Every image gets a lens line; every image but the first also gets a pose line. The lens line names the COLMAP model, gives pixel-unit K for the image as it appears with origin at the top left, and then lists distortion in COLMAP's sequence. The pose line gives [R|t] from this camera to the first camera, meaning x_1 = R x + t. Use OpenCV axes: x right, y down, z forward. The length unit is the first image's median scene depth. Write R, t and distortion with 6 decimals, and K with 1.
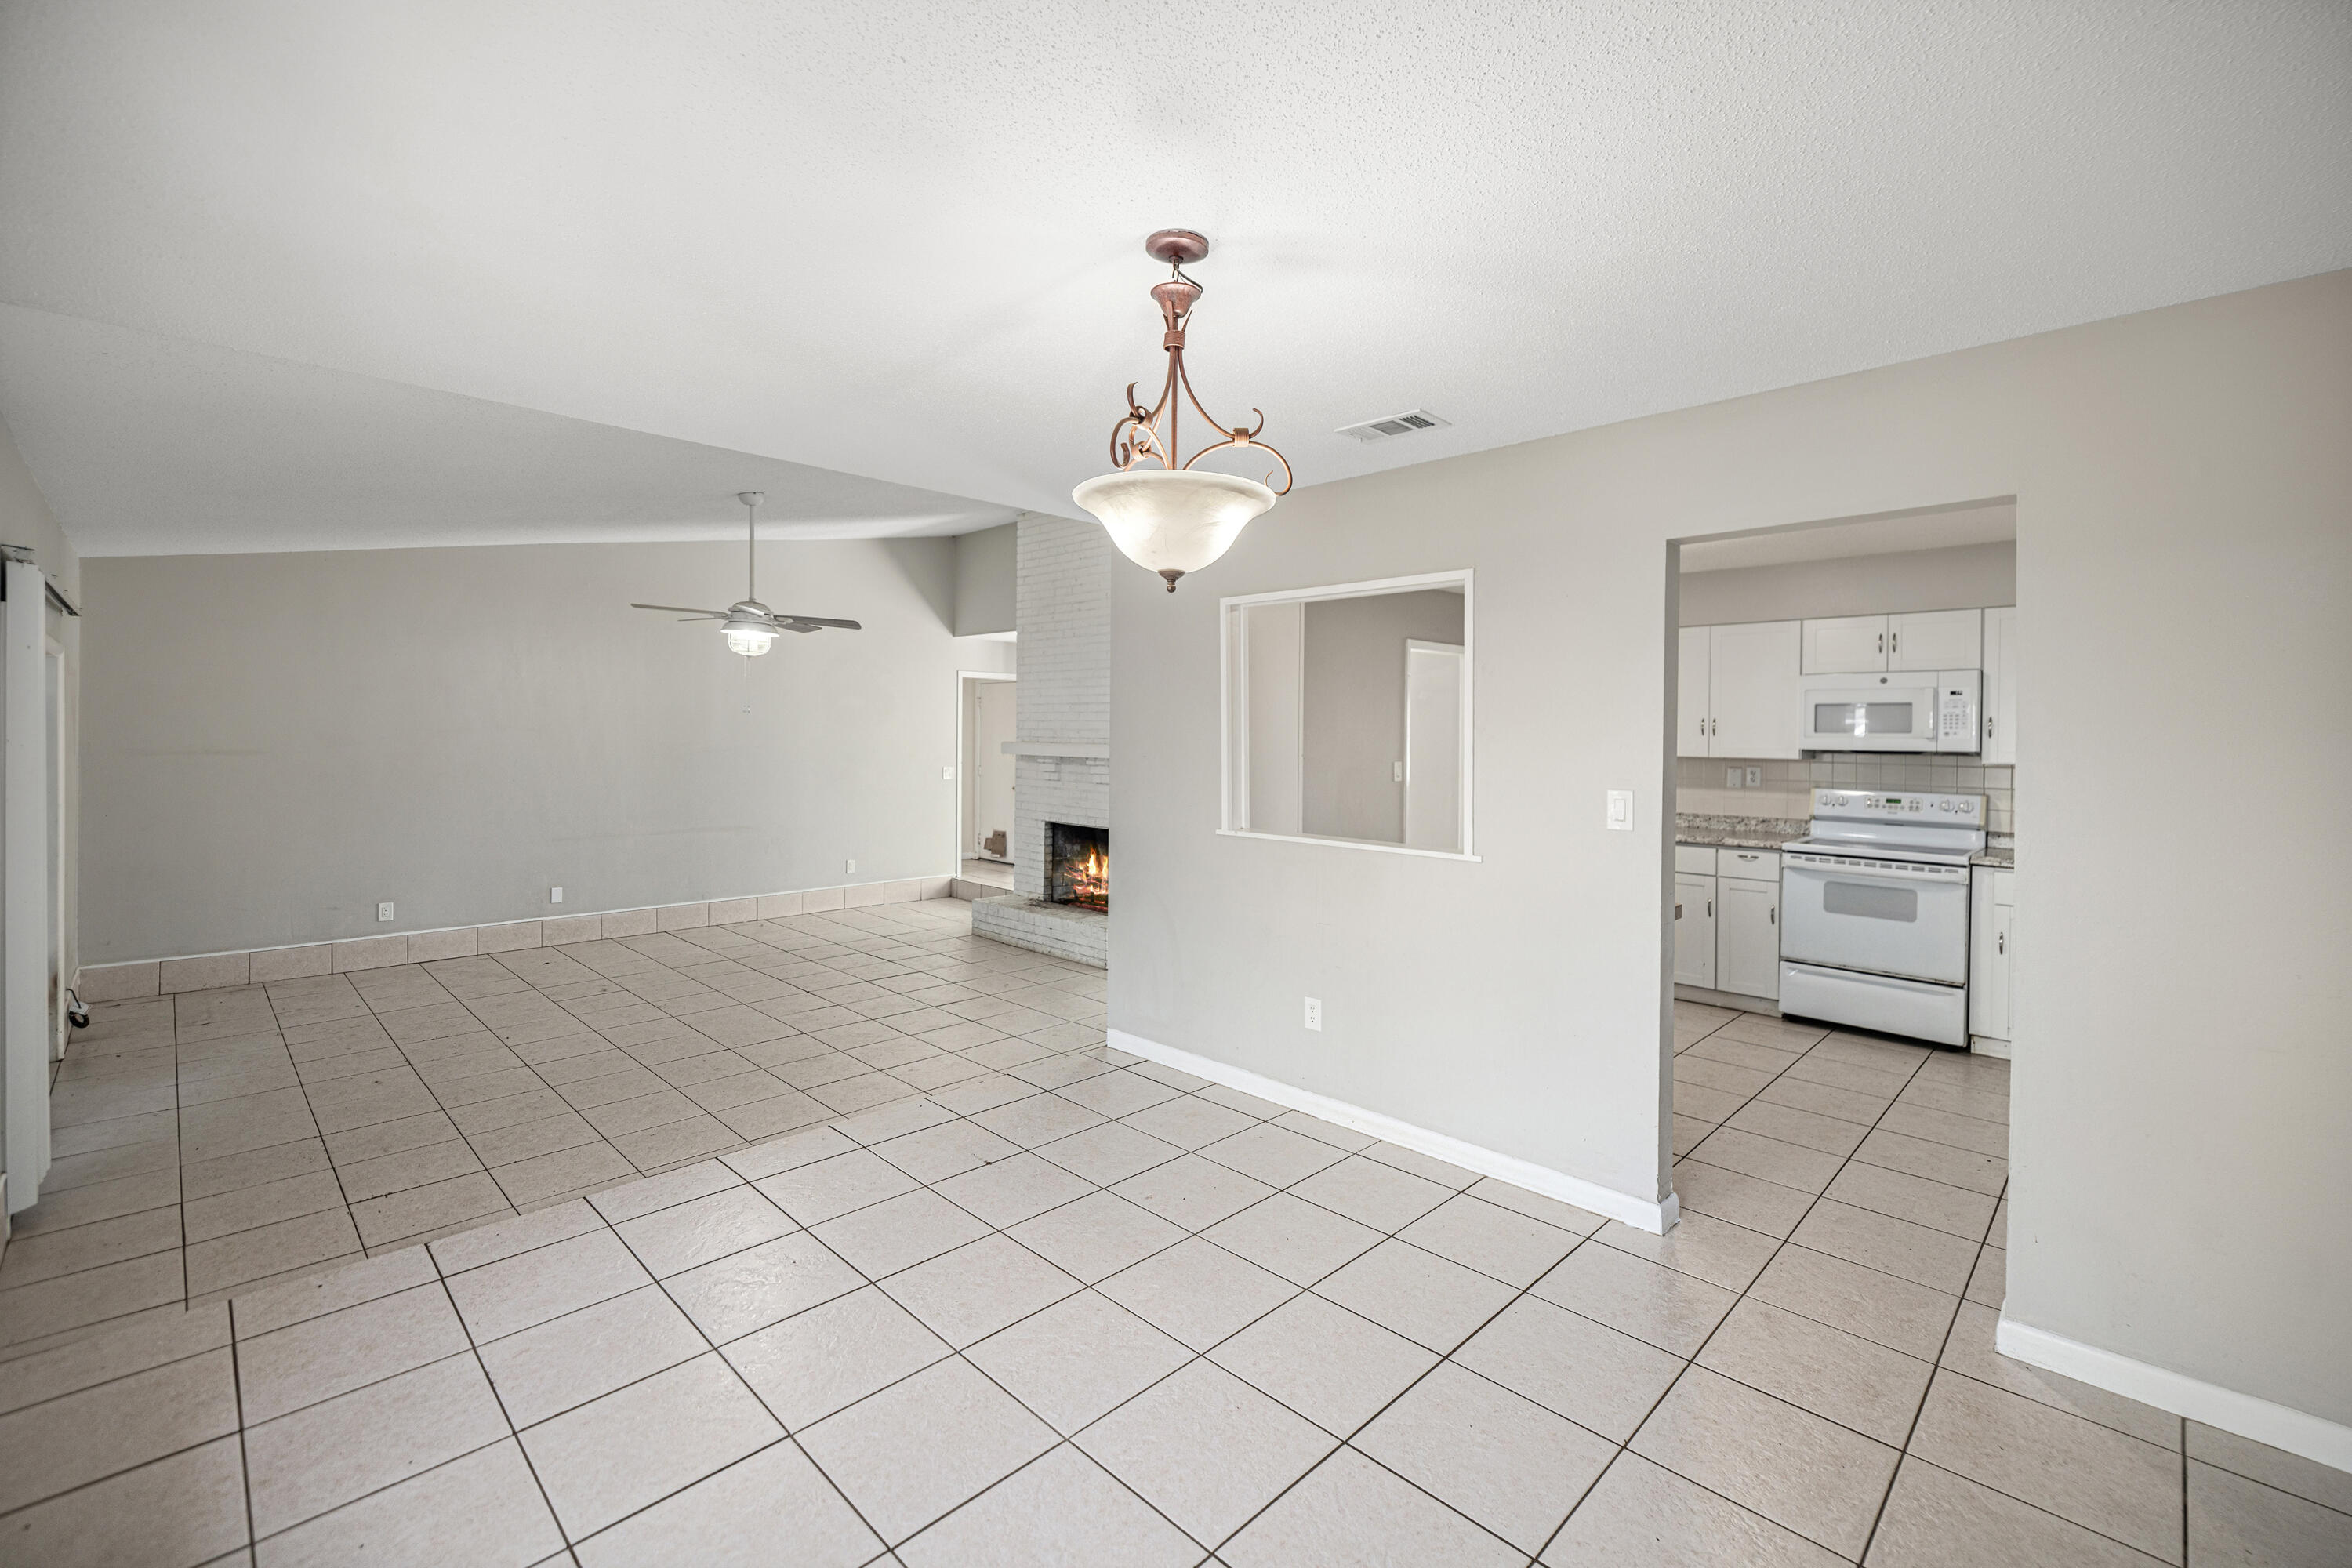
lens RADIAL K [[1005.4, 0, 1175.2], [0, 1005.4, 739.8], [0, 0, 1]] dist [0.000768, 0.000048]
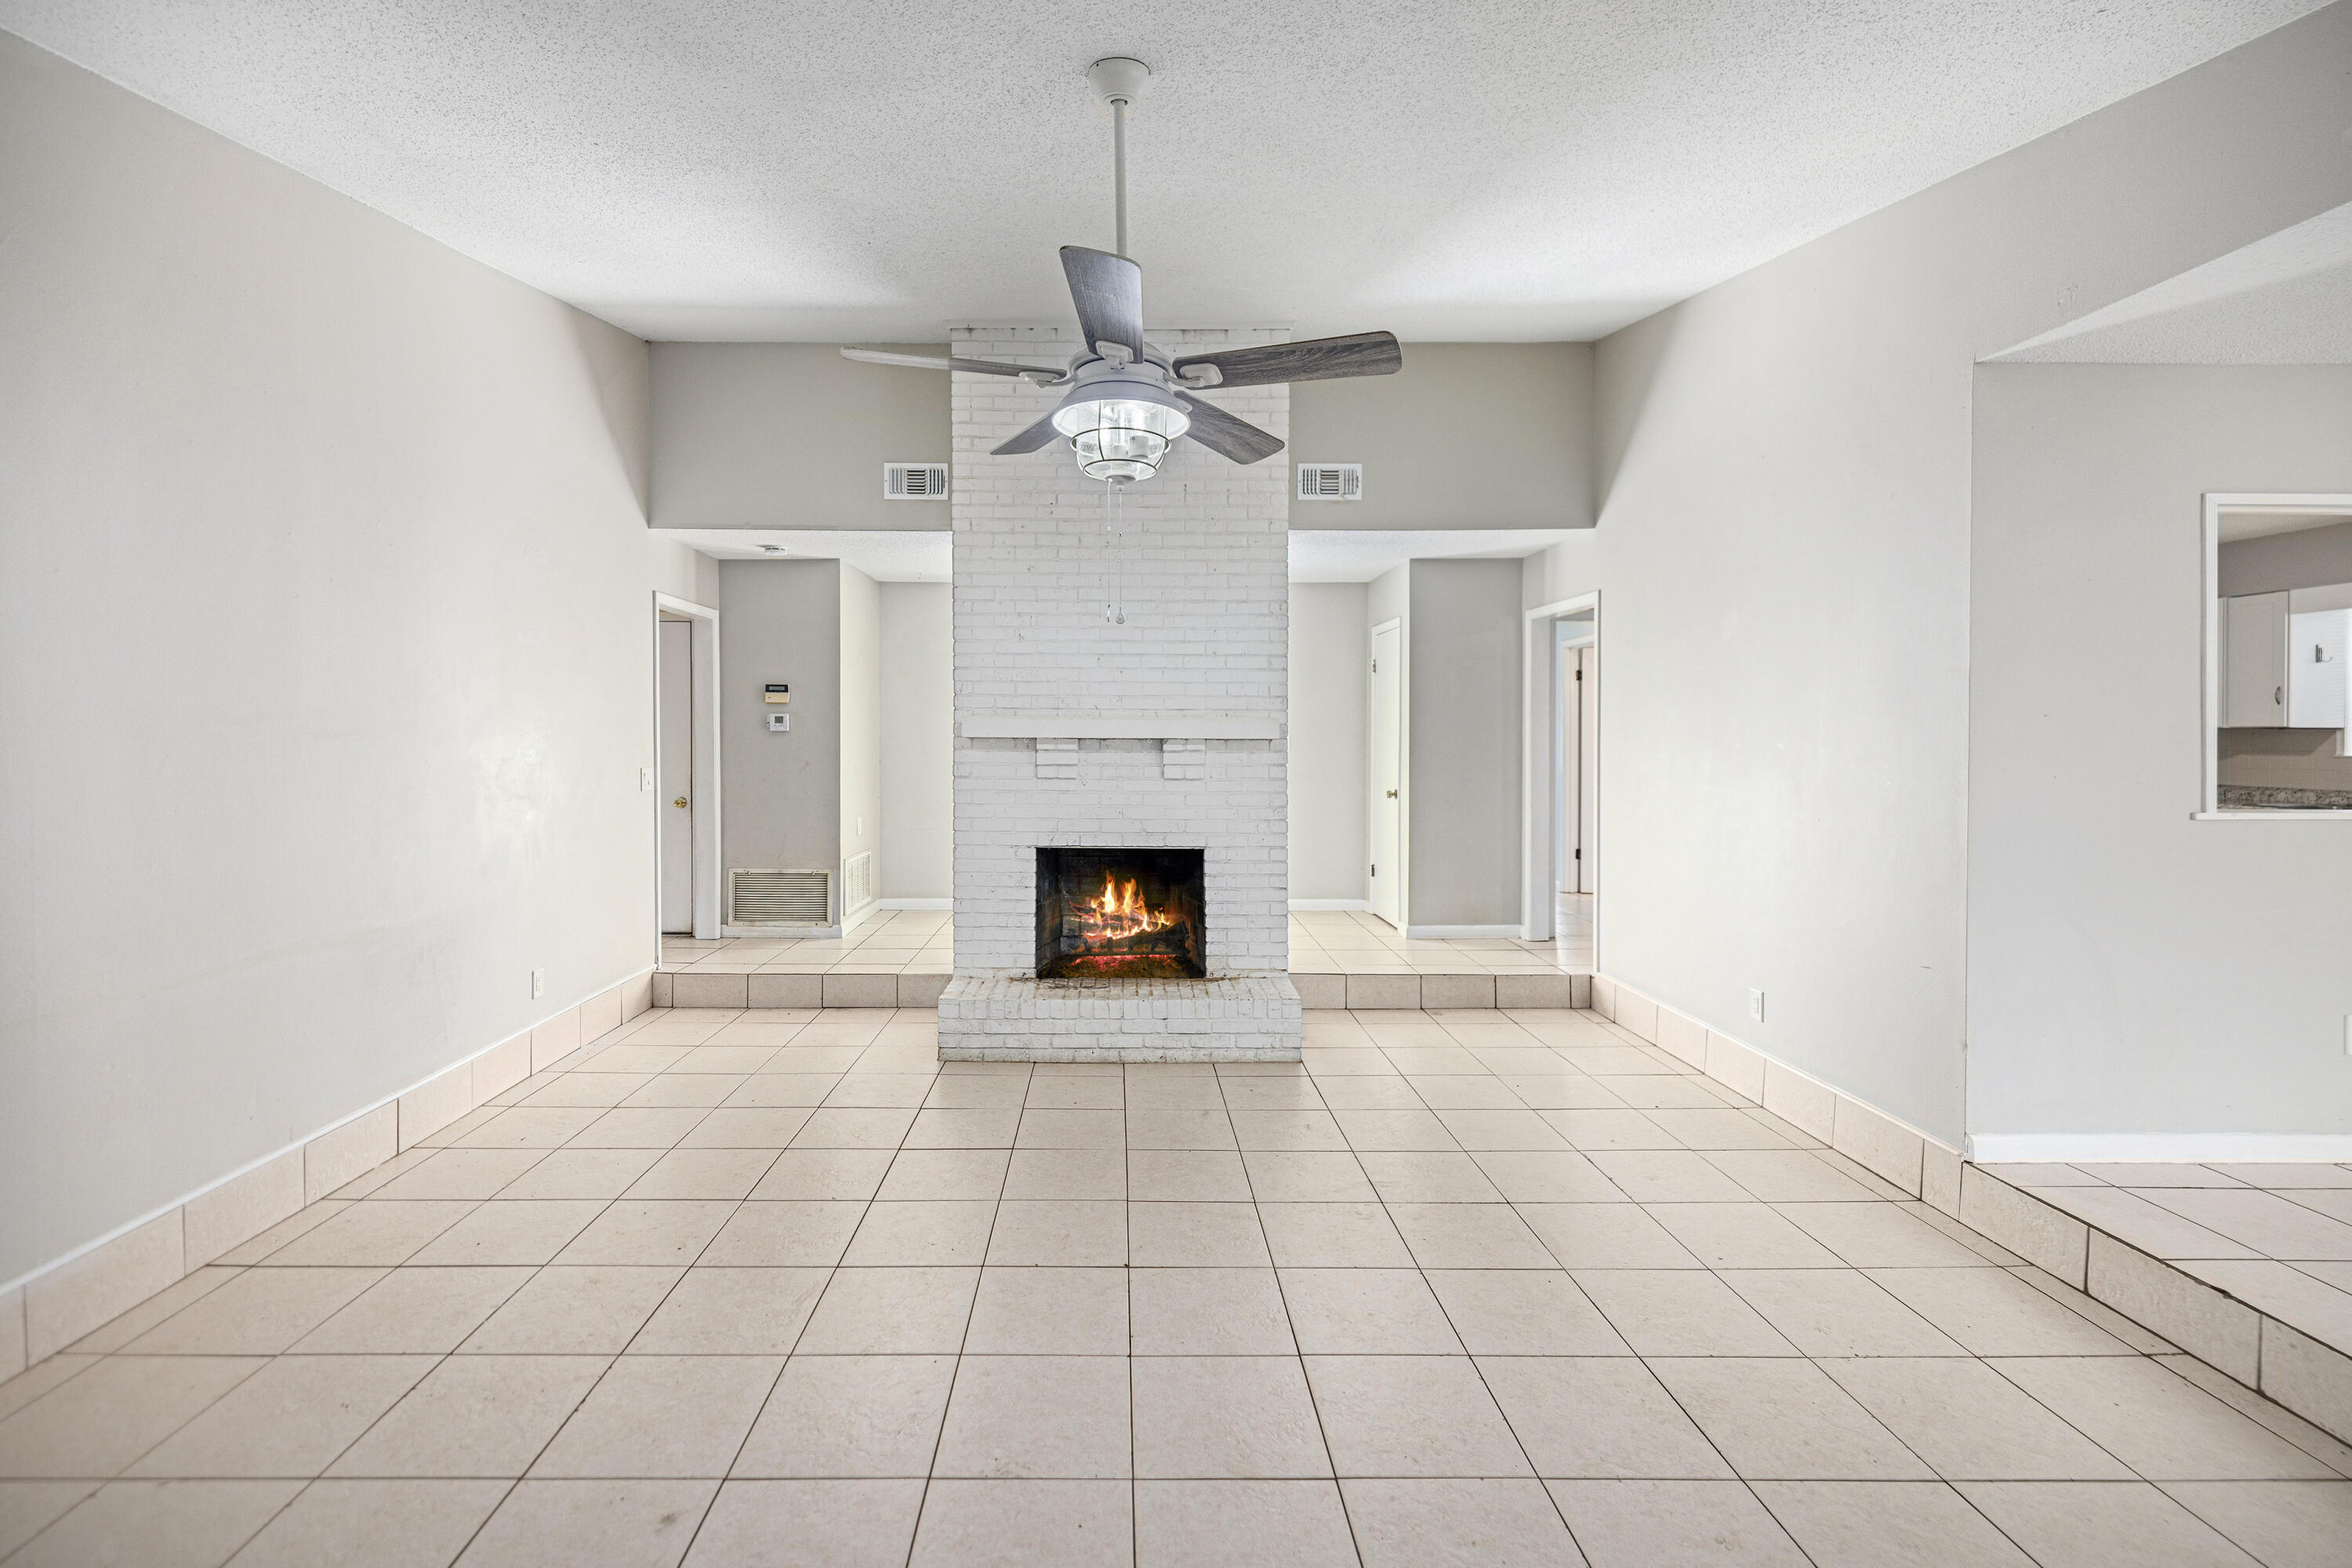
lens RADIAL K [[1025.4, 0, 1120.6], [0, 1025.4, 740.8], [0, 0, 1]] dist [0.000262, -0.000160]
pose [[0.707438, -0.014690, 0.706623, -0.746840], [0.009127, 0.999890, 0.011648, 0.014069], [-0.706716, -0.001791, 0.707495, 0.741189]]
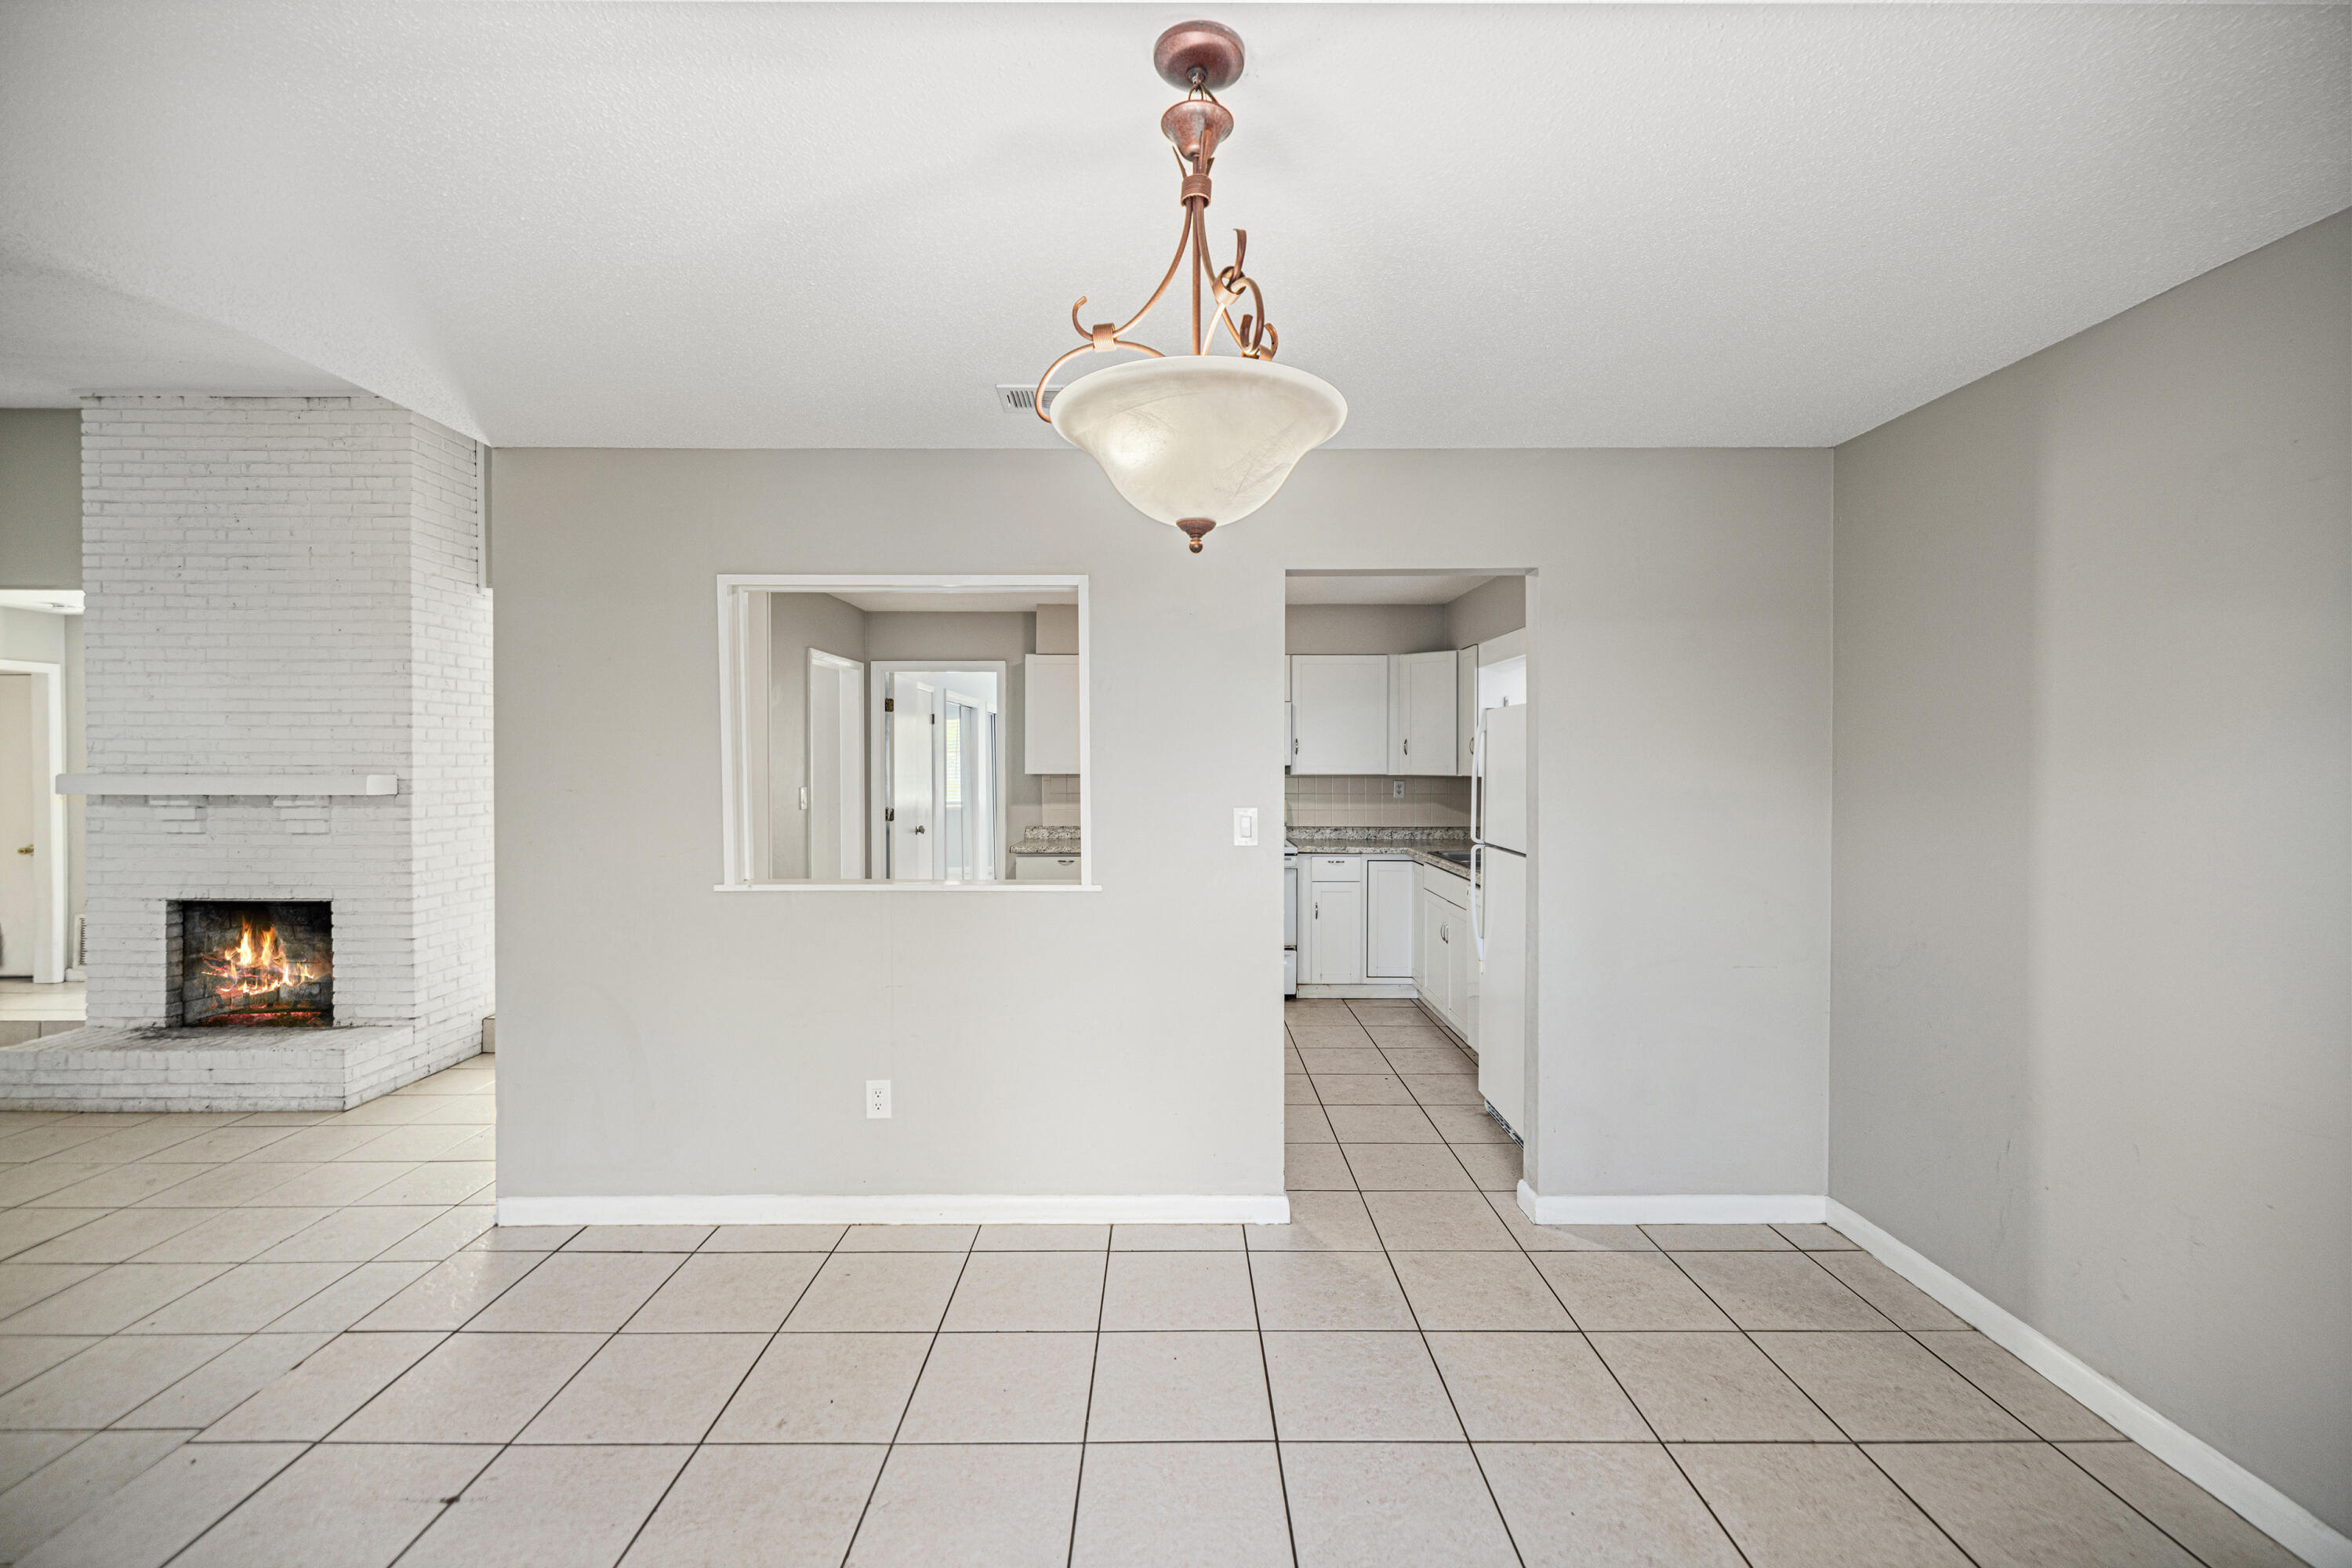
lens RADIAL K [[982.1, 0, 1168.8], [0, 982.1, 765.4], [0, 0, 1]] dist [0.000693, -0.000110]
pose [[0.706322, -0.015409, 0.707723, -0.170116], [0.011925, 0.999880, 0.009868, -0.001714], [-0.707790, 0.001469, 0.706421, 0.180548]]
